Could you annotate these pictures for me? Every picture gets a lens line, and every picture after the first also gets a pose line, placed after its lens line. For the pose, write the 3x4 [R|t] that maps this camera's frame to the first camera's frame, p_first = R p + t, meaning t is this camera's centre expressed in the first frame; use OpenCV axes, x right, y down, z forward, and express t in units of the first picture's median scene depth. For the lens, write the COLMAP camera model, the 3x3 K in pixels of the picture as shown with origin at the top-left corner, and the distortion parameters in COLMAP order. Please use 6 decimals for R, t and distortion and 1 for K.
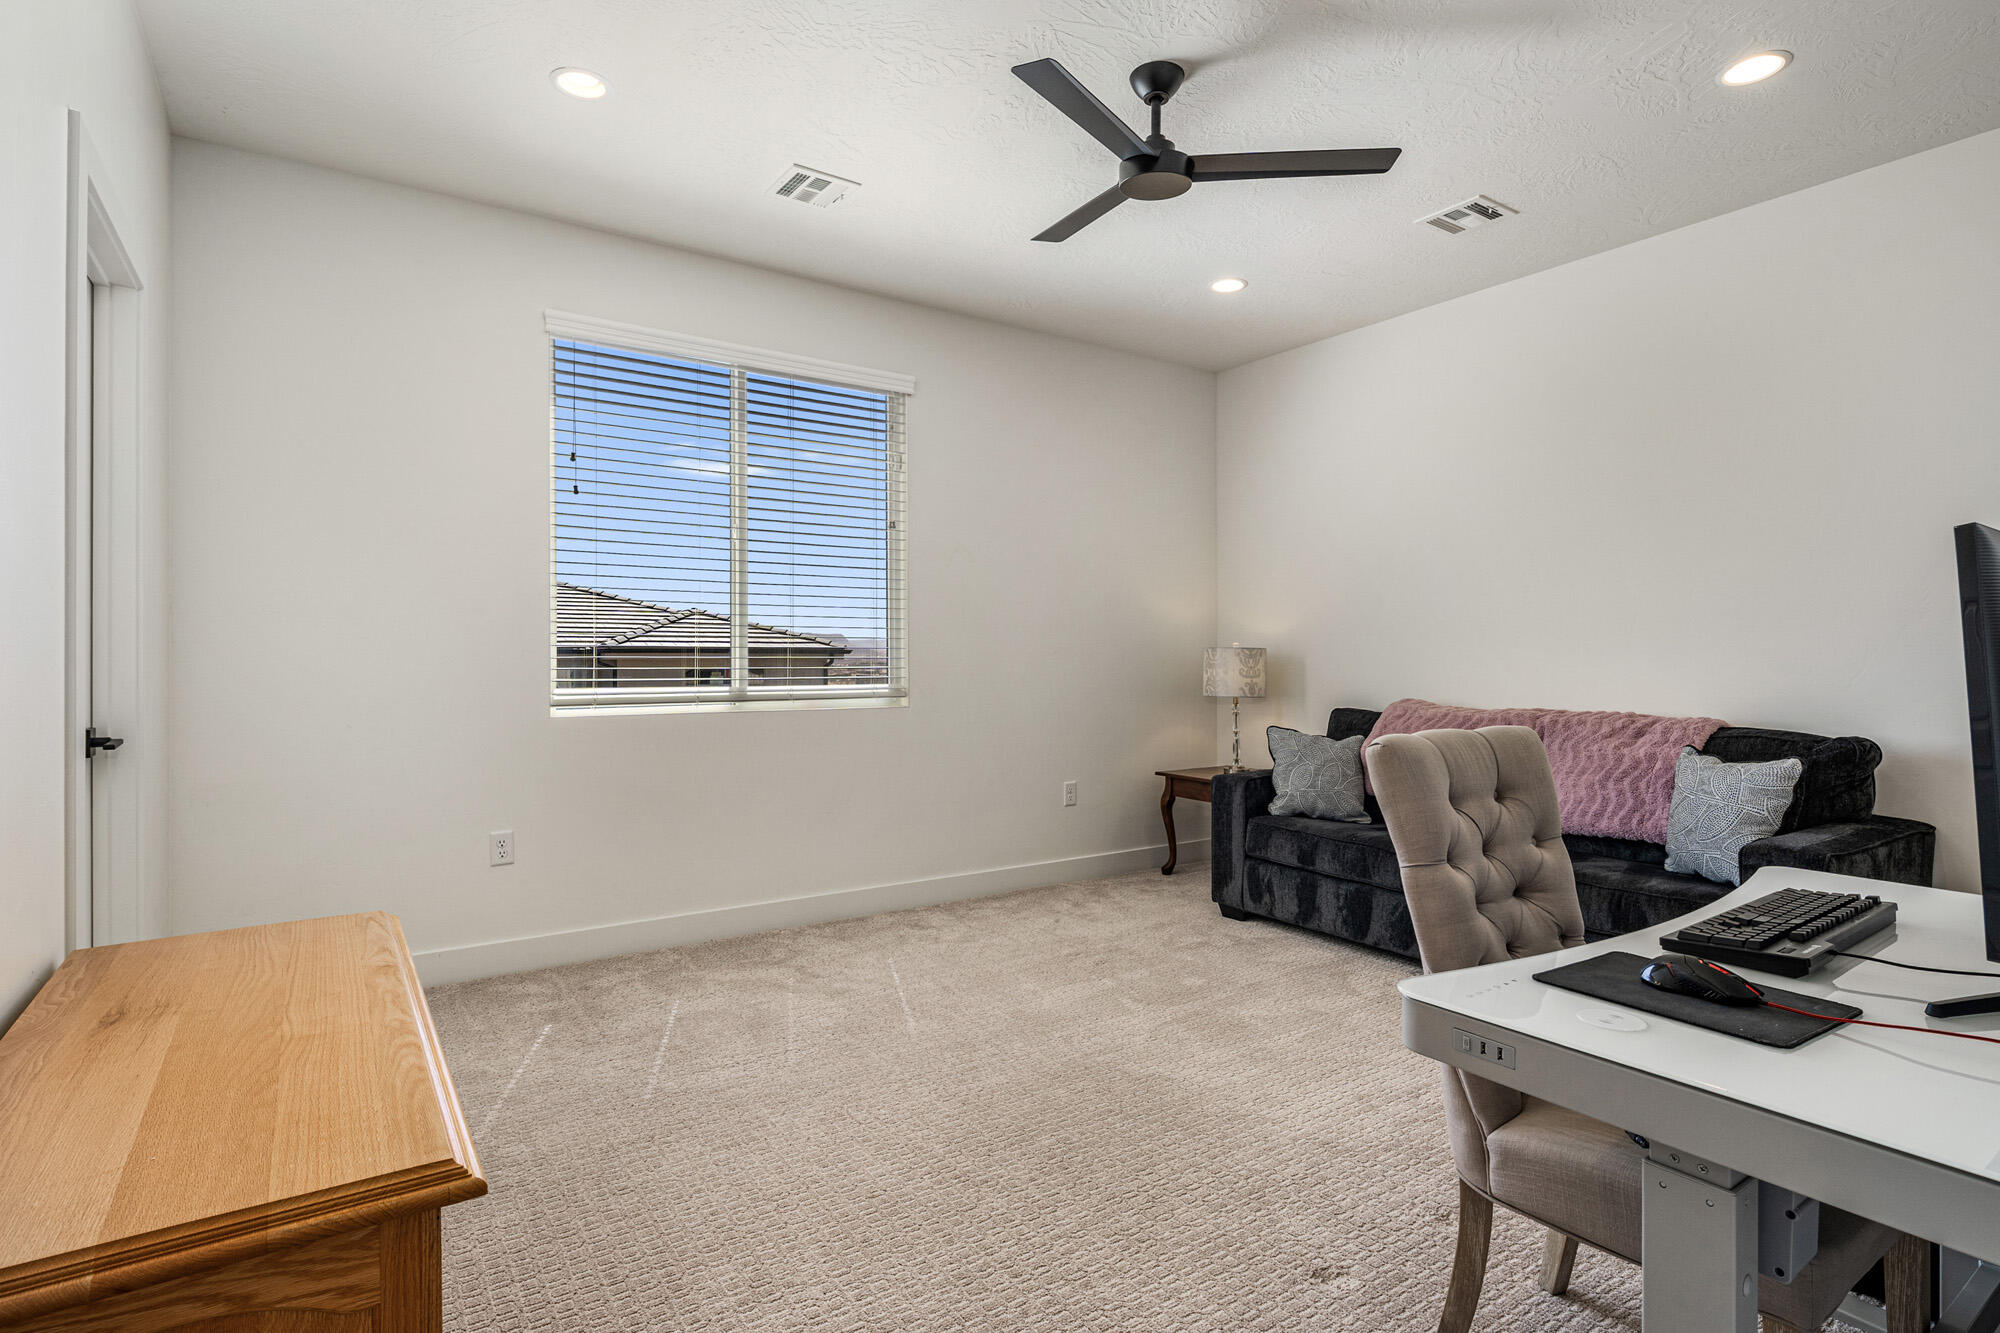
lens RADIAL K [[995.7, 0, 1003.0], [0, 995.7, 660.8], [0, 0, 1]] dist [-0.009372, 0.004276]
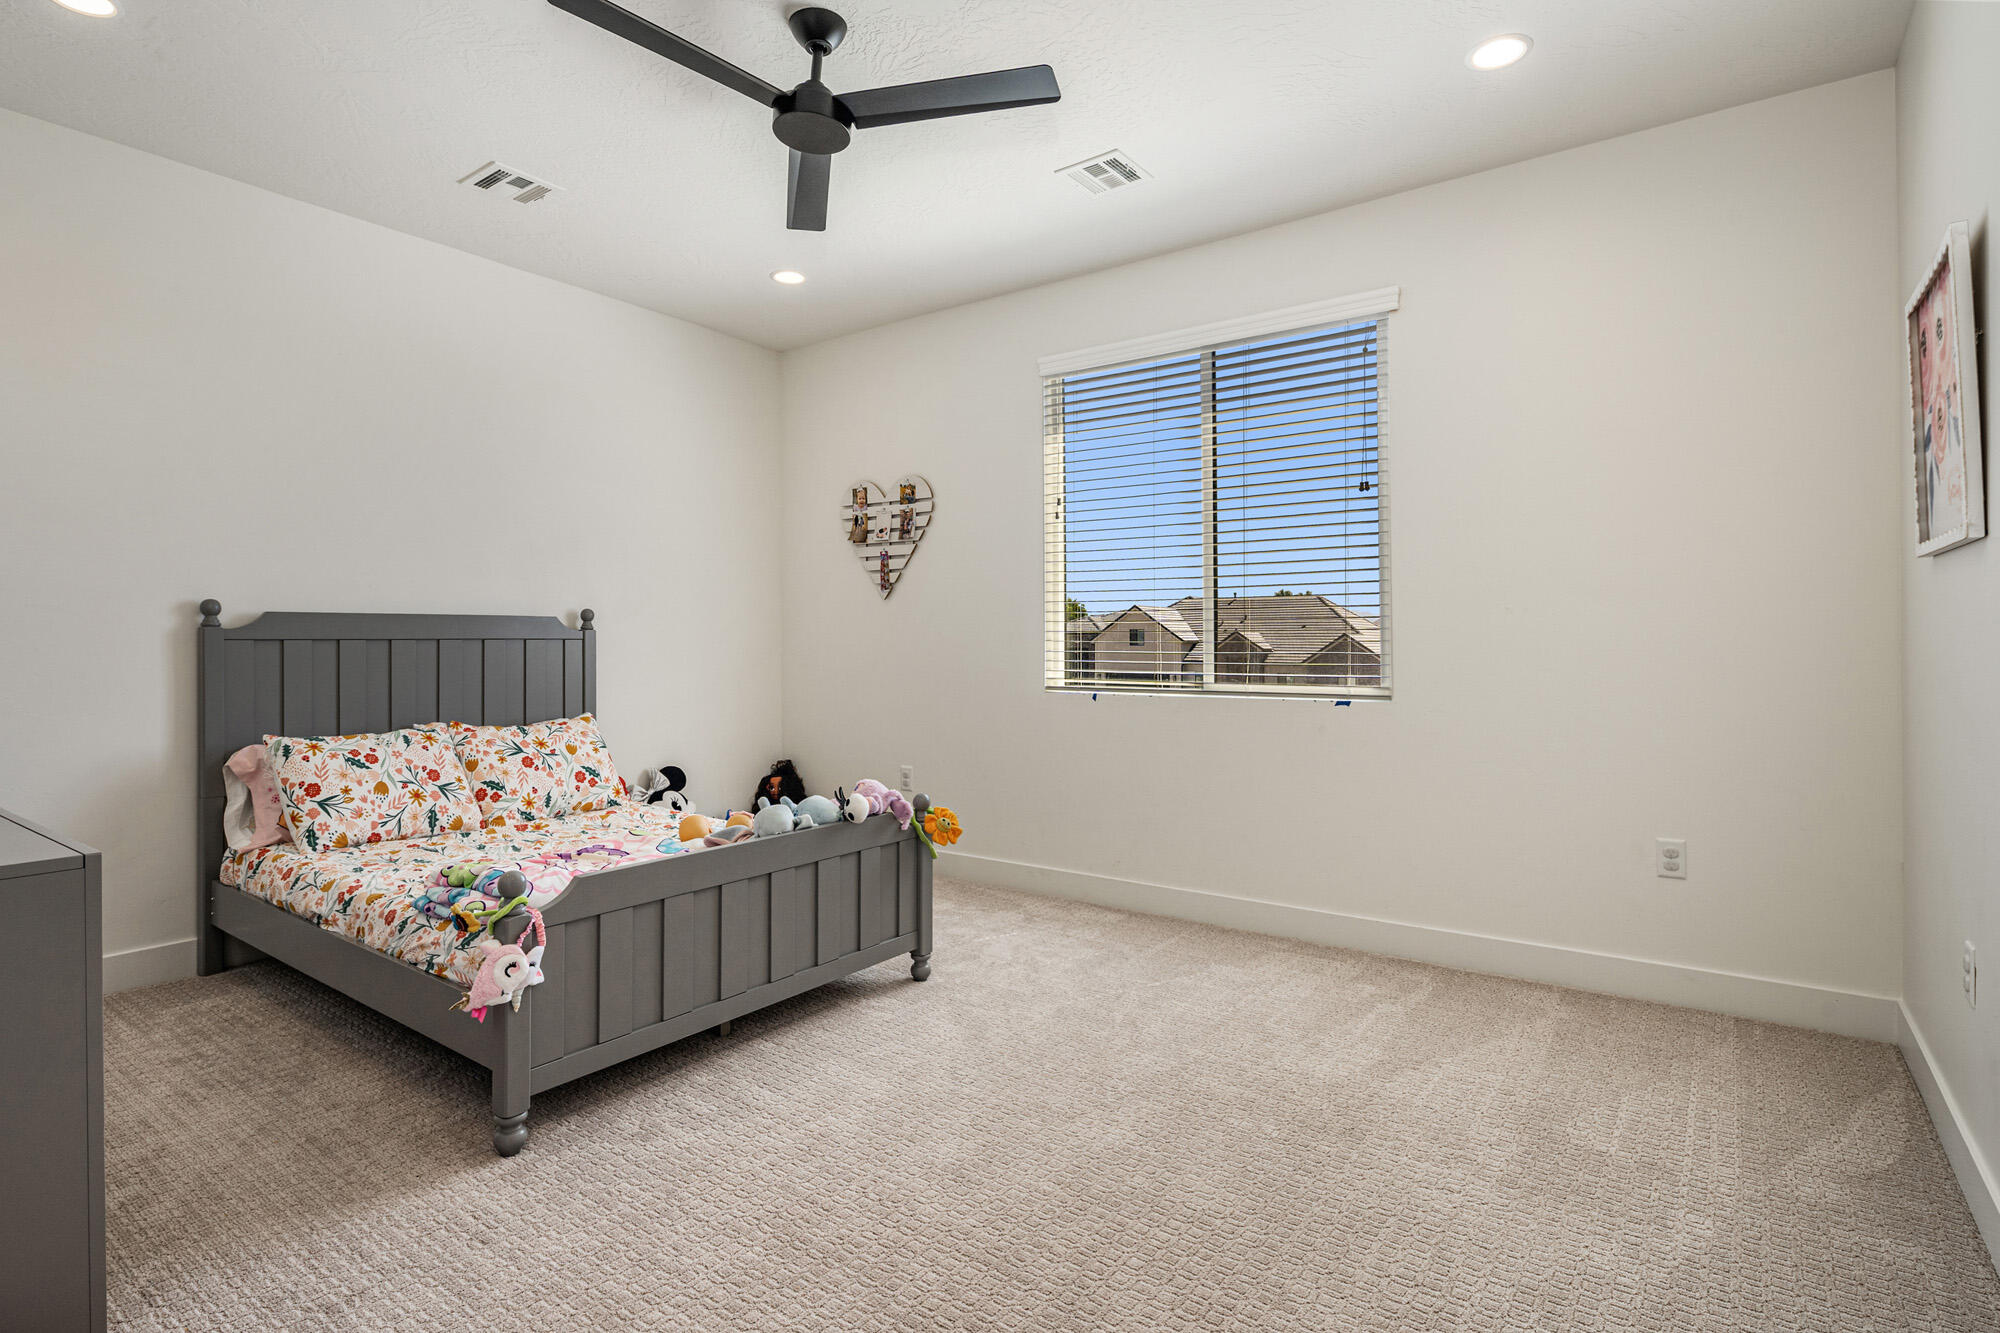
lens RADIAL K [[995.7, 0, 1007.2], [0, 995.7, 653.8], [0, 0, 1]] dist [-0.009372, 0.004276]
pose [[0.344623, 0.006738, -0.938717, 0.576612], [-0.005355, 0.999972, 0.005211, -0.005508], [0.938726, 0.003231, 0.344649, 0.502096]]
